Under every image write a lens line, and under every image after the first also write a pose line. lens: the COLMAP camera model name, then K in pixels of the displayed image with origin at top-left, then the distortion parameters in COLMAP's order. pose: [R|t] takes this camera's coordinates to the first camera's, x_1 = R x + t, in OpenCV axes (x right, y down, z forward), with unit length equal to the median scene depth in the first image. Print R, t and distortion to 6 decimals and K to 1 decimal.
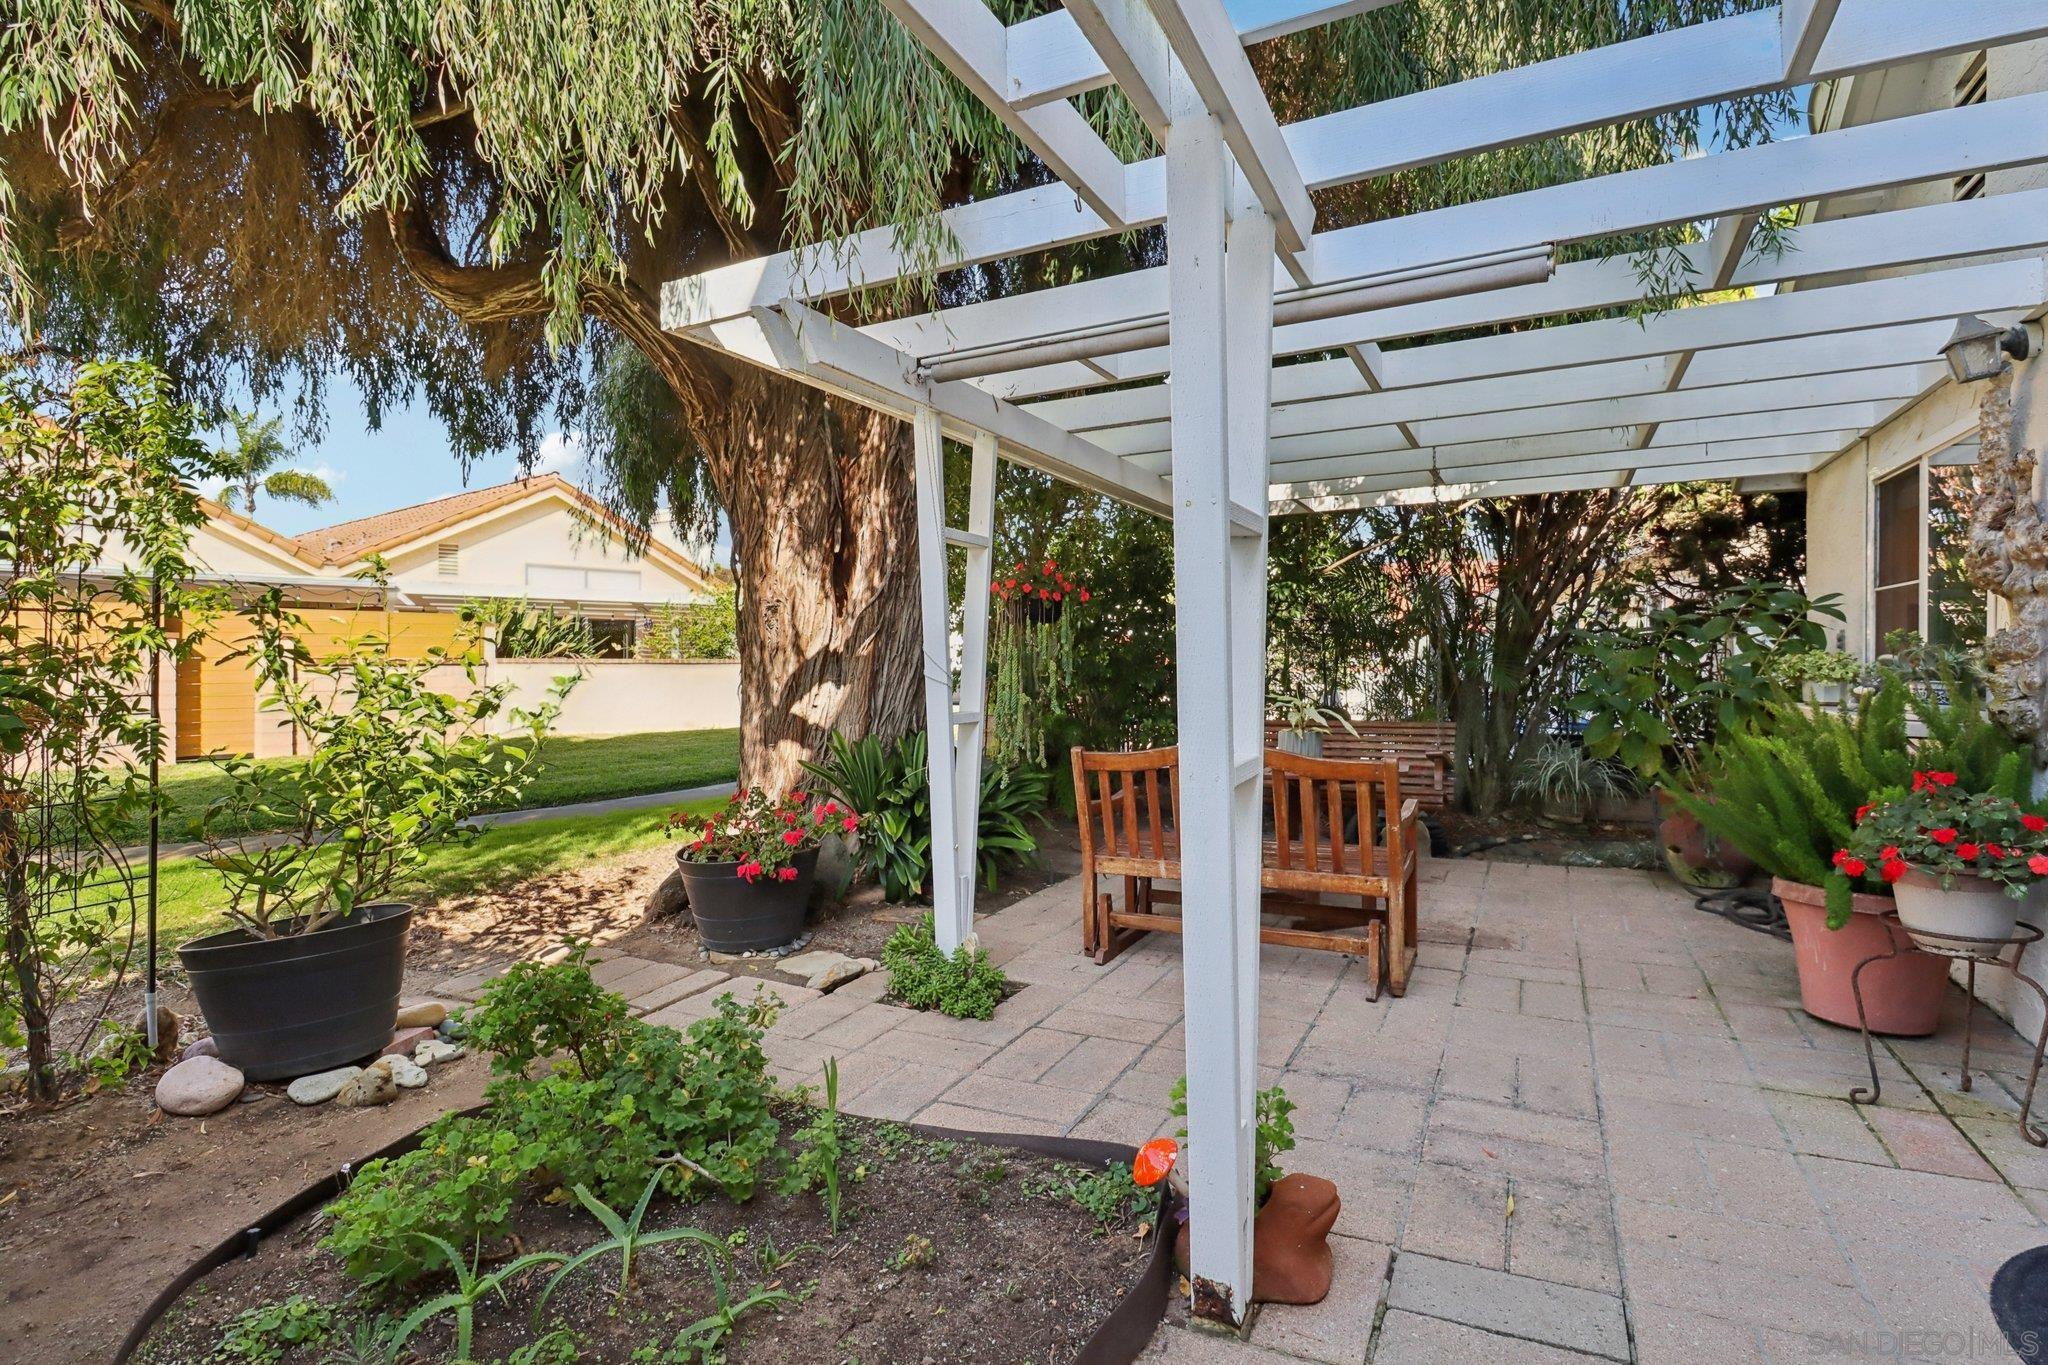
lens RADIAL K [[1030.5, 0, 1027.5], [0, 1030.5, 670.6], [0, 0, 1]] dist [-0.006089, -0.003334]
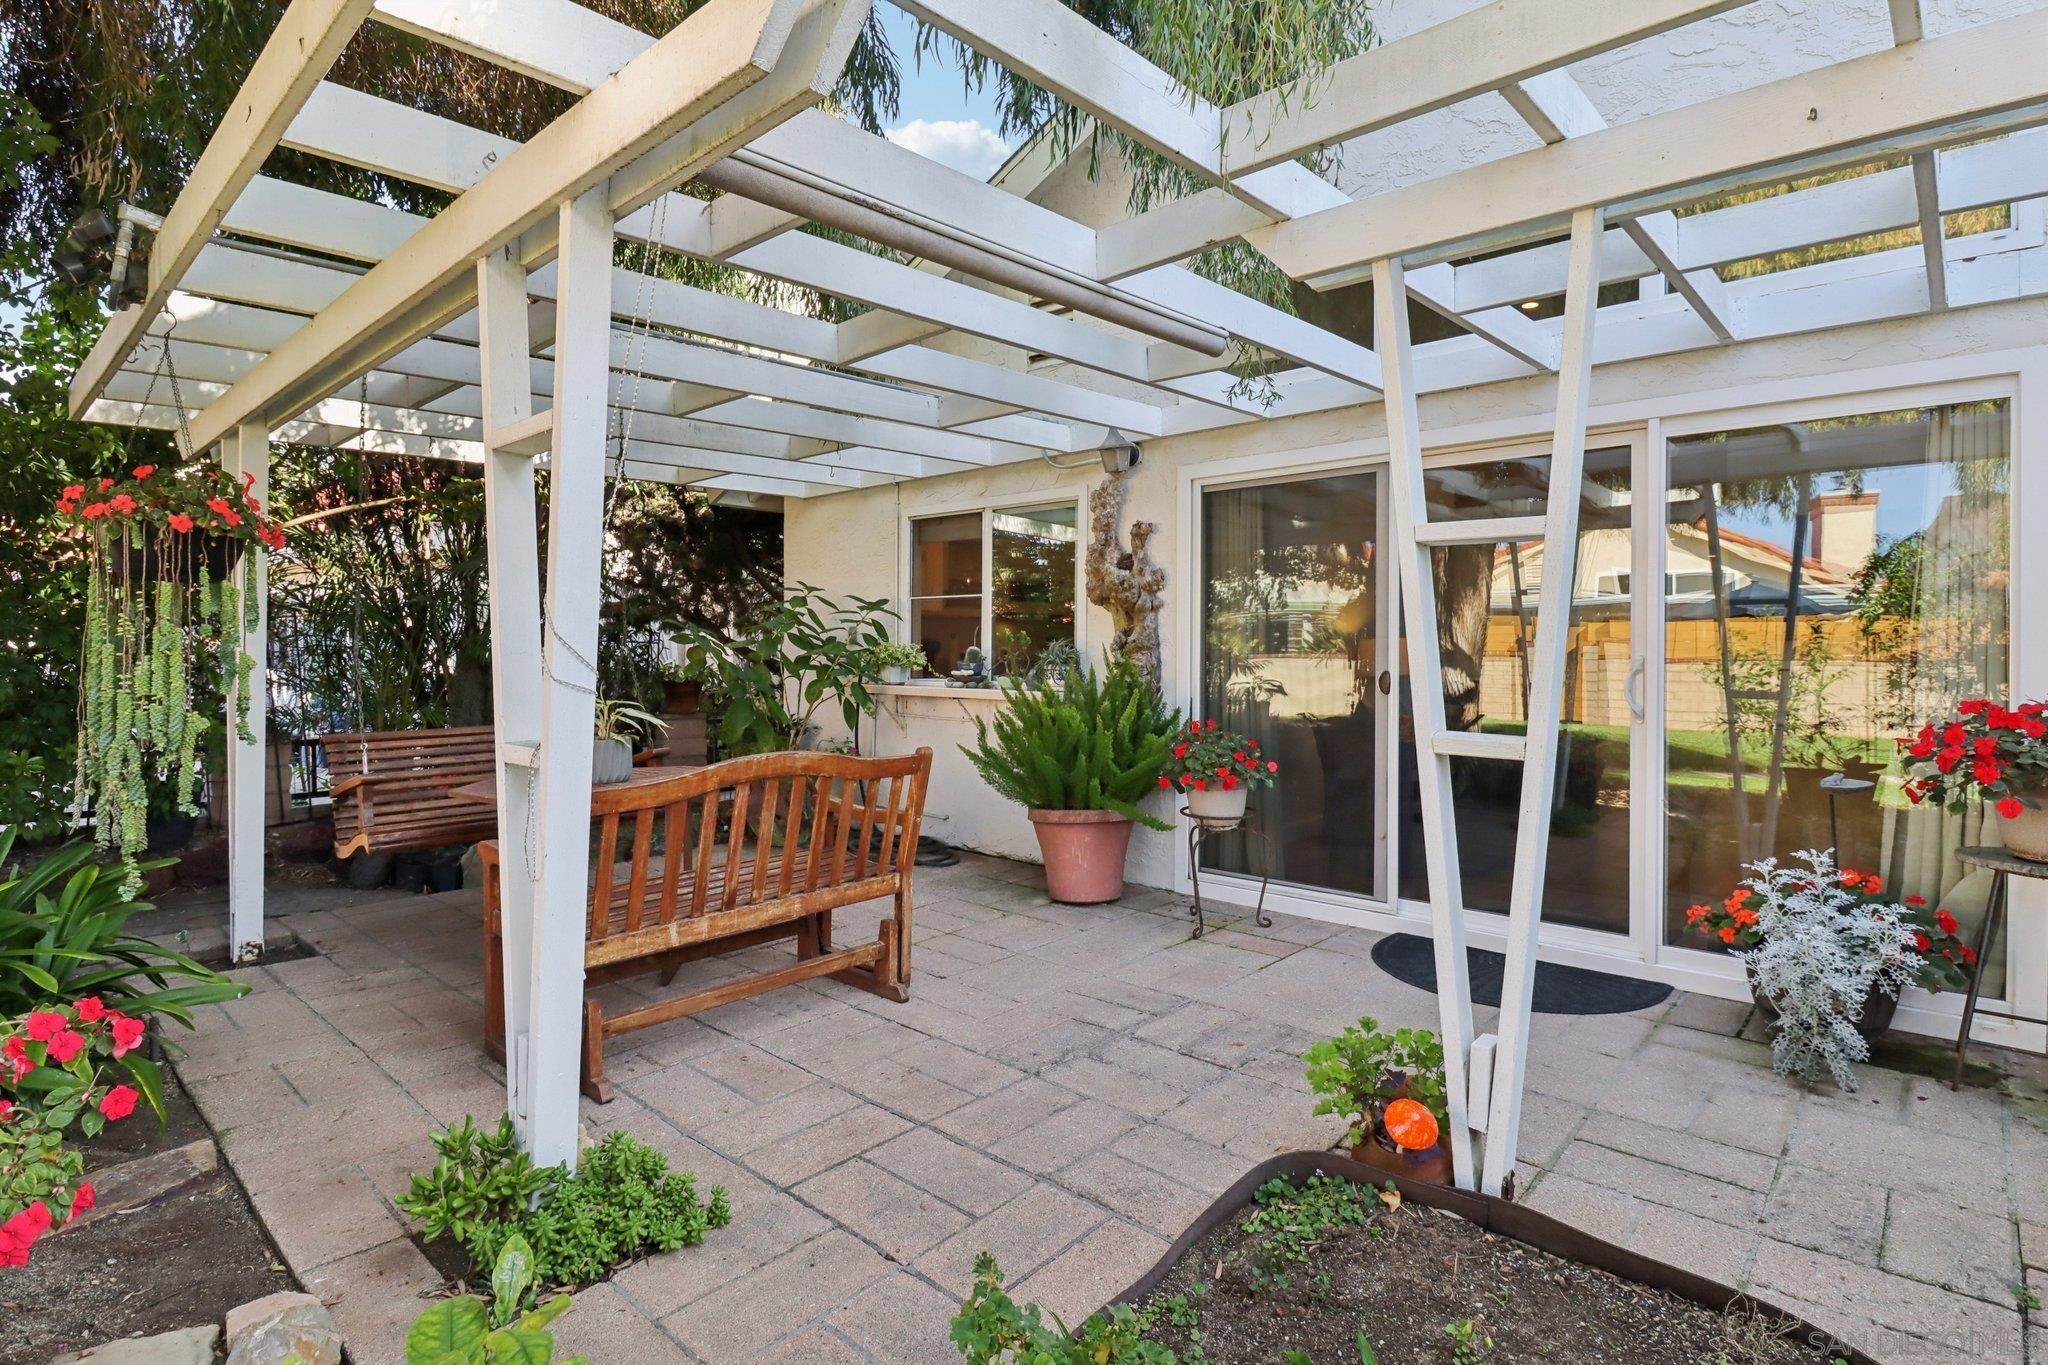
lens RADIAL K [[1030.5, 0, 1033.2], [0, 1030.5, 670.2], [0, 0, 1]] dist [-0.006089, -0.003334]
pose [[0.279719, -0.023174, 0.959802, -0.619166], [0.012624, 0.999711, 0.020459, -0.012342], [-0.959999, 0.006394, 0.279930, 0.670119]]
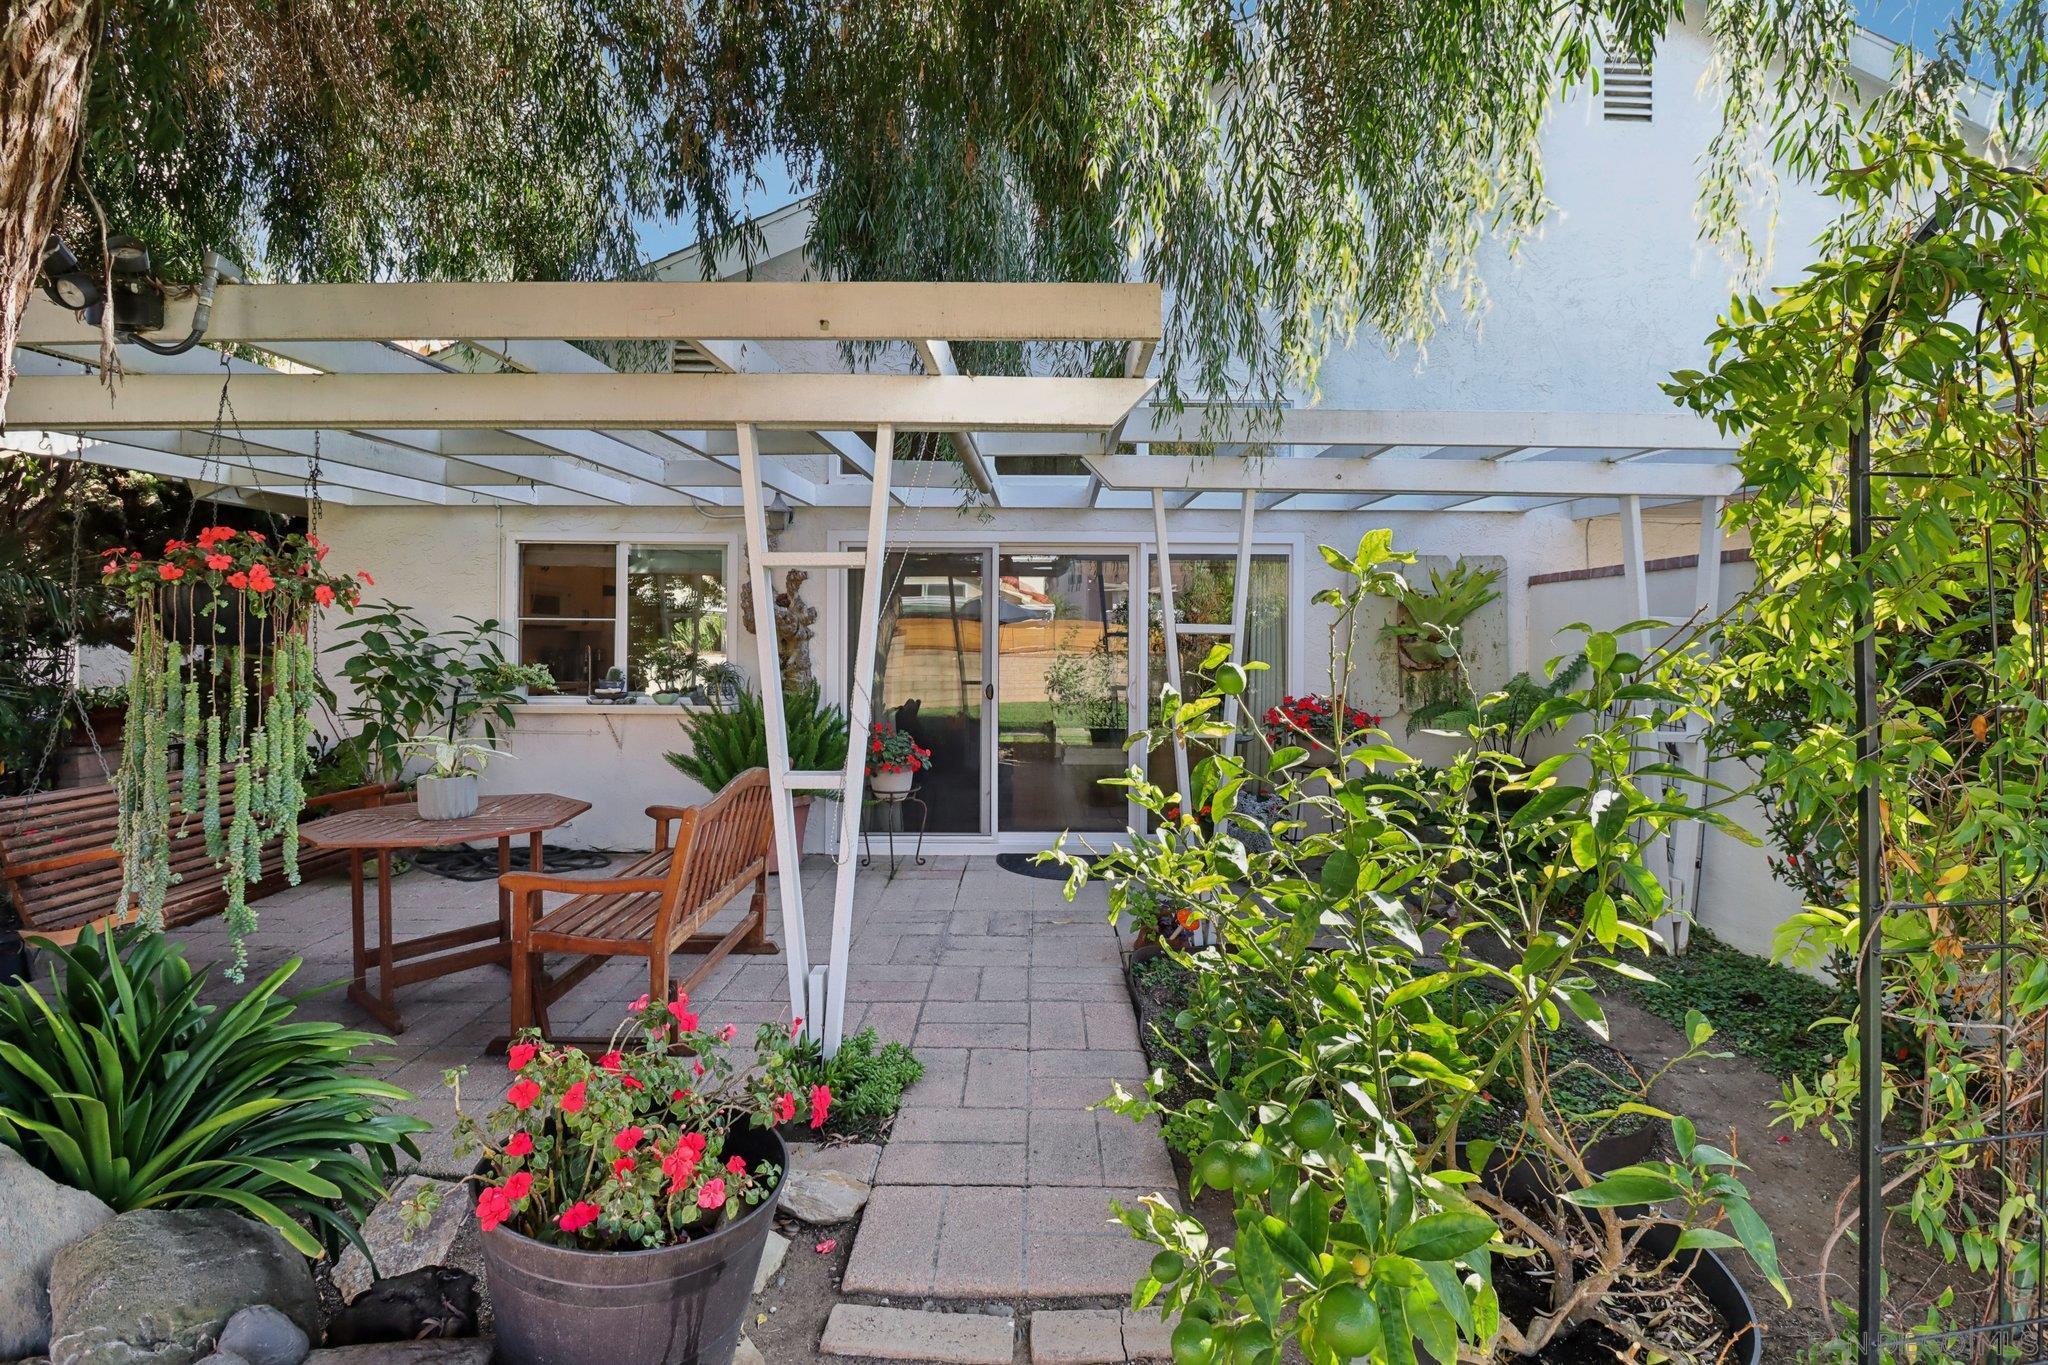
lens RADIAL K [[957.1, 0, 1061.2], [0, 957.1, 632.4], [0, 0, 1]] dist [-0.007800, -0.005520]
pose [[-0.447253, 0.001775, 0.894406, -0.966348], [0.004362, 0.999990, 0.000197, -0.080856], [-0.894397, 0.003989, -0.447256, 1.323582]]
